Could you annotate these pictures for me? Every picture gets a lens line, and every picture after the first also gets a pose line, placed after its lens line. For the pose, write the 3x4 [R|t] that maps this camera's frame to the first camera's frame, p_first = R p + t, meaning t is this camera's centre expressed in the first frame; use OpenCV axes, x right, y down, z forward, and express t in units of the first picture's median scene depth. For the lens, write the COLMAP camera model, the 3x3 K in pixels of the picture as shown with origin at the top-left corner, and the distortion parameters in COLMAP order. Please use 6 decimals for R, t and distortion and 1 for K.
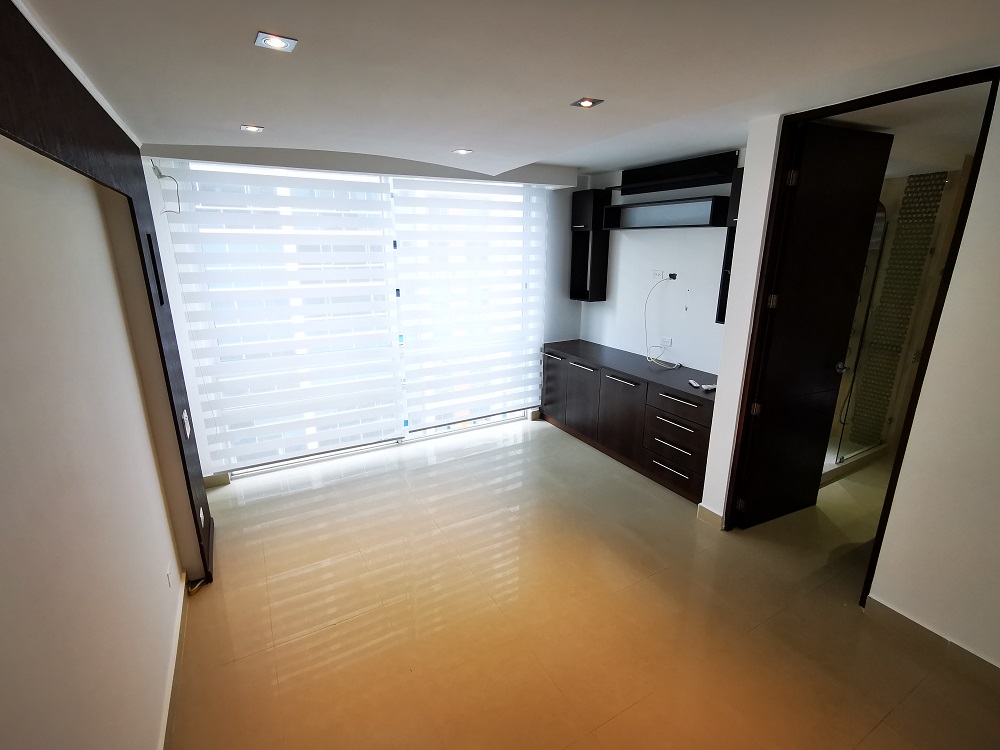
lens RADIAL K [[478.3, 0, 503.4], [0, 478.3, 389.8], [0, 0, 1]] dist [0.000846, 0.000027]
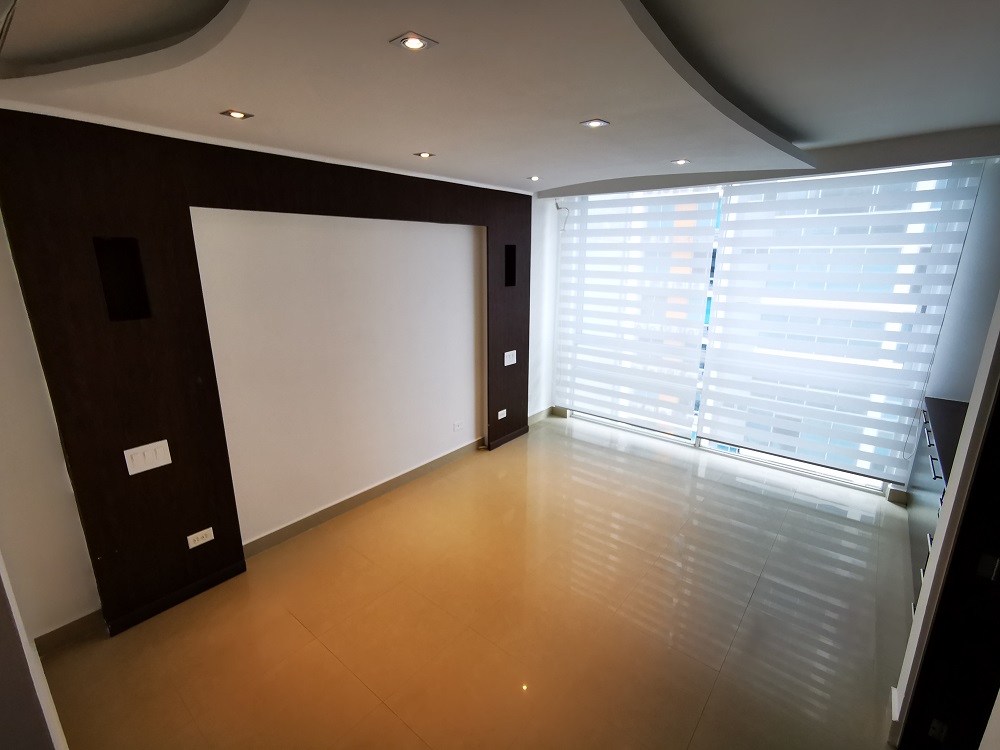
lens RADIAL K [[454.1, 0, 505.1], [0, 454.1, 371.7], [0, 0, 1]] dist [0.002323, 0.000761]
pose [[0.360299, 0.239649, -0.901528, 0.477534], [-0.265025, 0.952910, 0.147390, -0.073834], [0.894397, 0.185823, 0.406846, 0.226722]]
